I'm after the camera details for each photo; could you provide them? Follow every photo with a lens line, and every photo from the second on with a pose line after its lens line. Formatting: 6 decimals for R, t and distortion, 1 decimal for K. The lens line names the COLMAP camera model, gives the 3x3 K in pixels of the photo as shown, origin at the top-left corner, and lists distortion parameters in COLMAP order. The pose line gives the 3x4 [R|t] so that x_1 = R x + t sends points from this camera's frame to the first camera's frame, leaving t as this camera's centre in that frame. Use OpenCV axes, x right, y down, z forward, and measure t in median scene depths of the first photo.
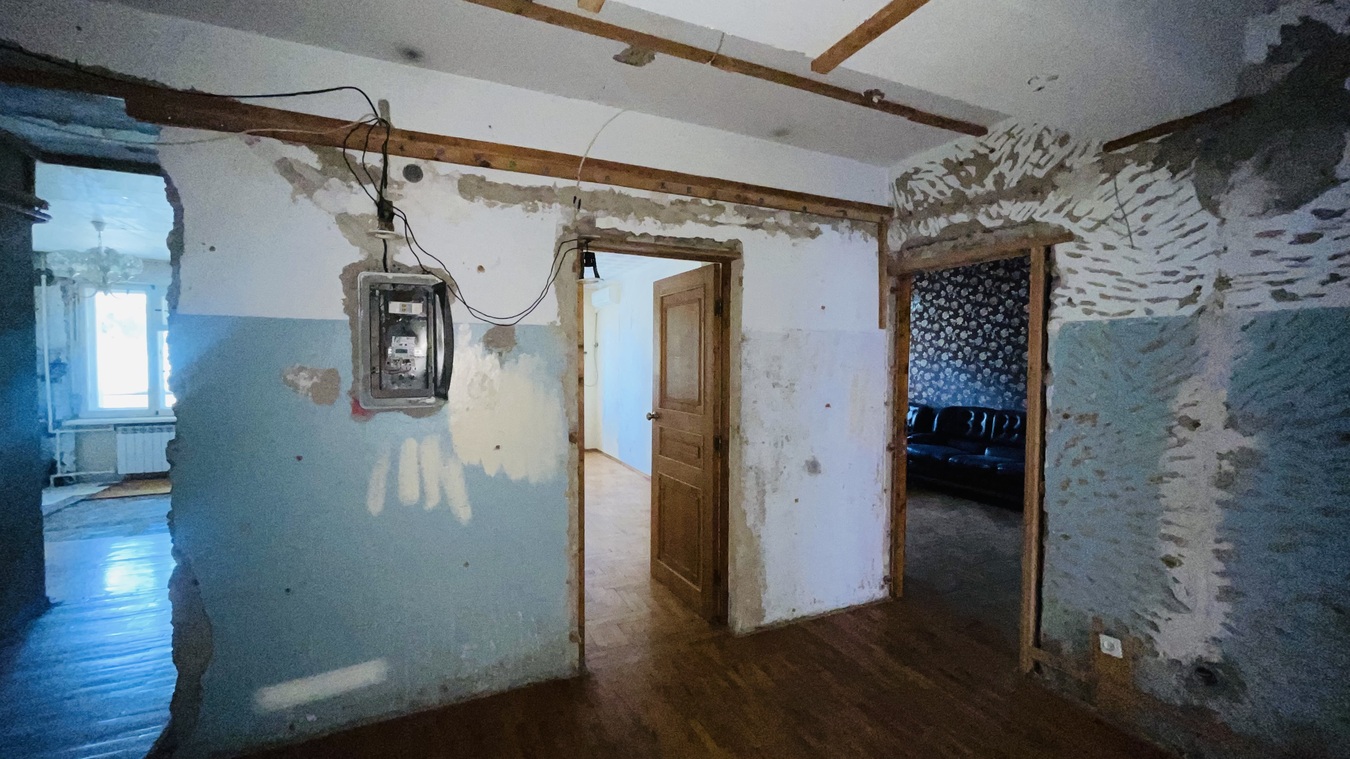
lens RADIAL K [[544.5, 0, 675.4], [0, 544.5, 378.2], [0, 0, 1]] dist [-0.002047, 0.000444]
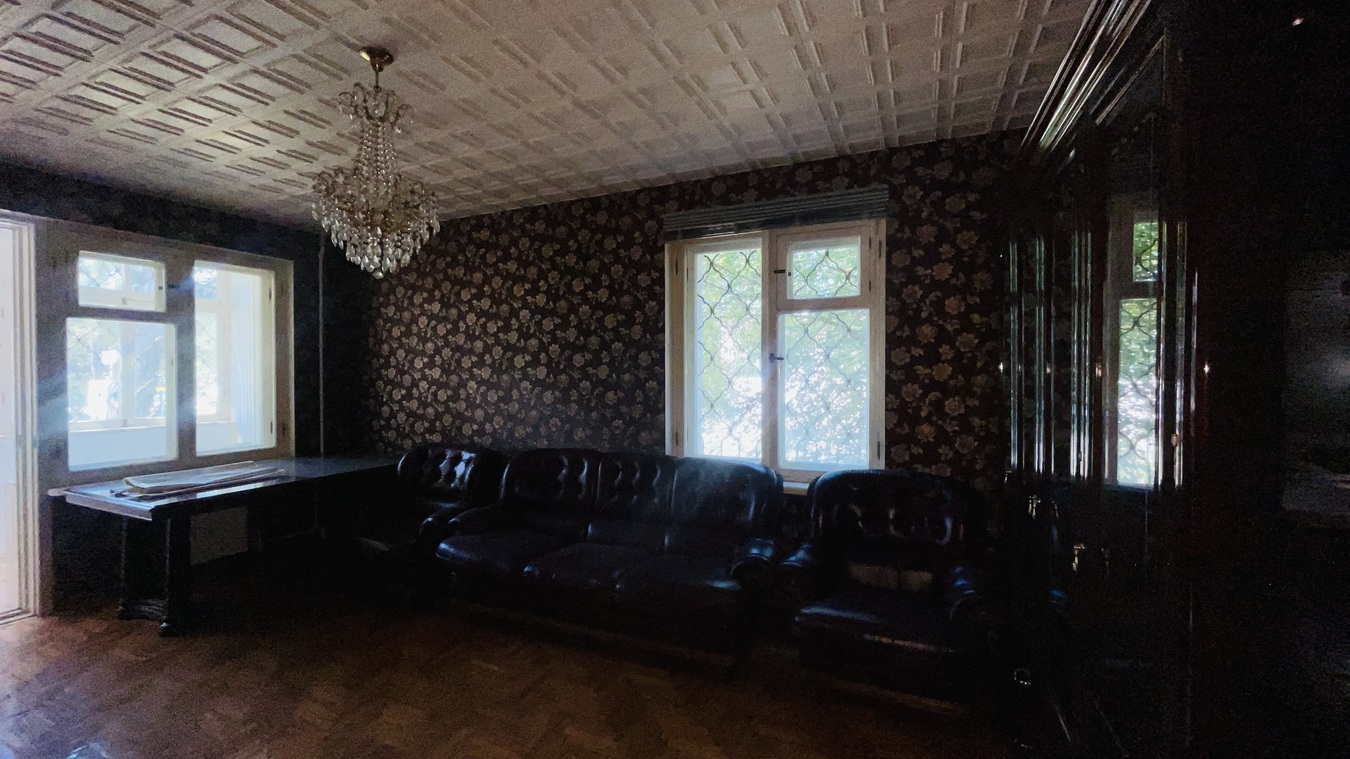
lens RADIAL K [[544.5, 0, 679.7], [0, 544.5, 378.8], [0, 0, 1]] dist [-0.002047, 0.000444]
pose [[0.752212, -0.011649, 0.658818, 0.574175], [0.026533, 0.999568, -0.012621, -0.022074], [-0.658386, 0.026974, 0.752197, 1.075362]]
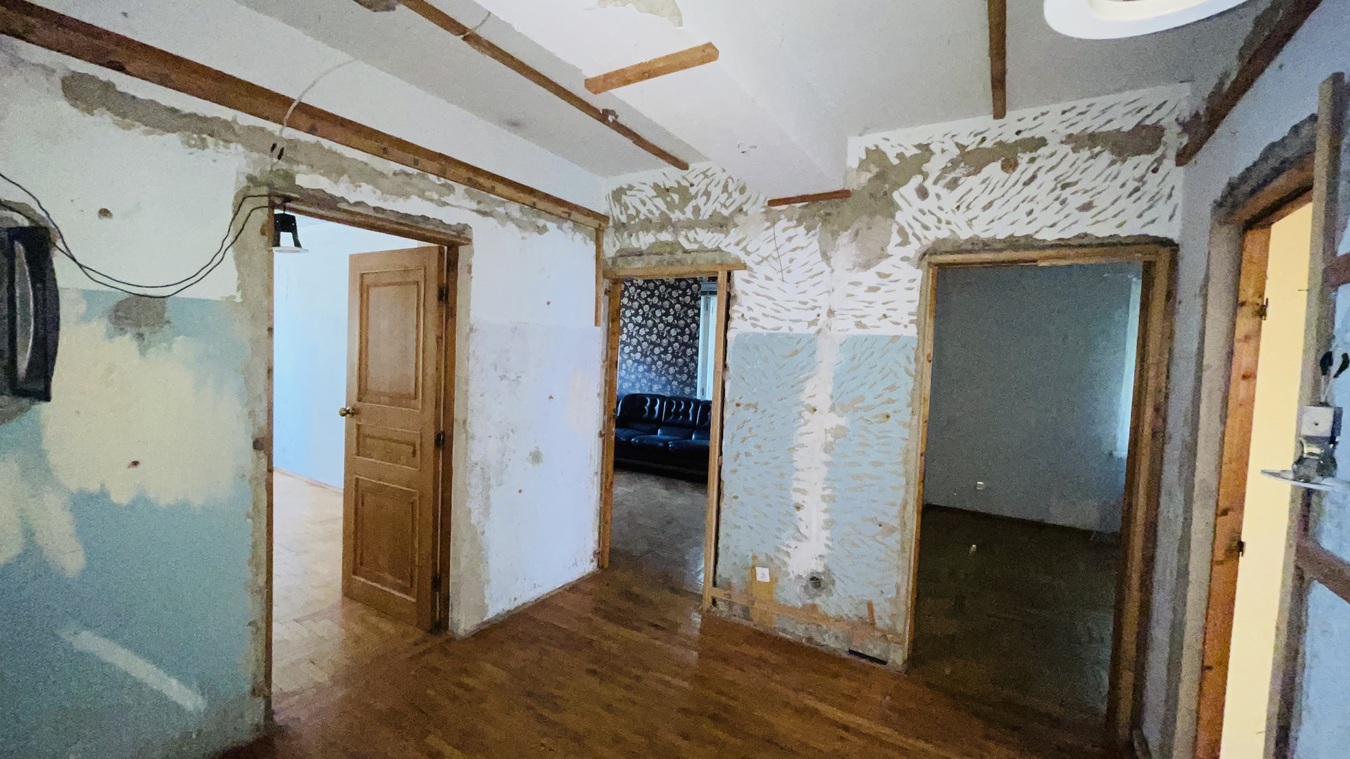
lens RADIAL K [[544.5, 0, 669.0], [0, 544.5, 377.1], [0, 0, 1]] dist [-0.002047, 0.000444]
pose [[0.837752, 0.007043, 0.546005, -0.115771], [-0.021611, 0.999561, 0.020265, -0.017226], [-0.545622, -0.028777, 0.837537, 0.005537]]
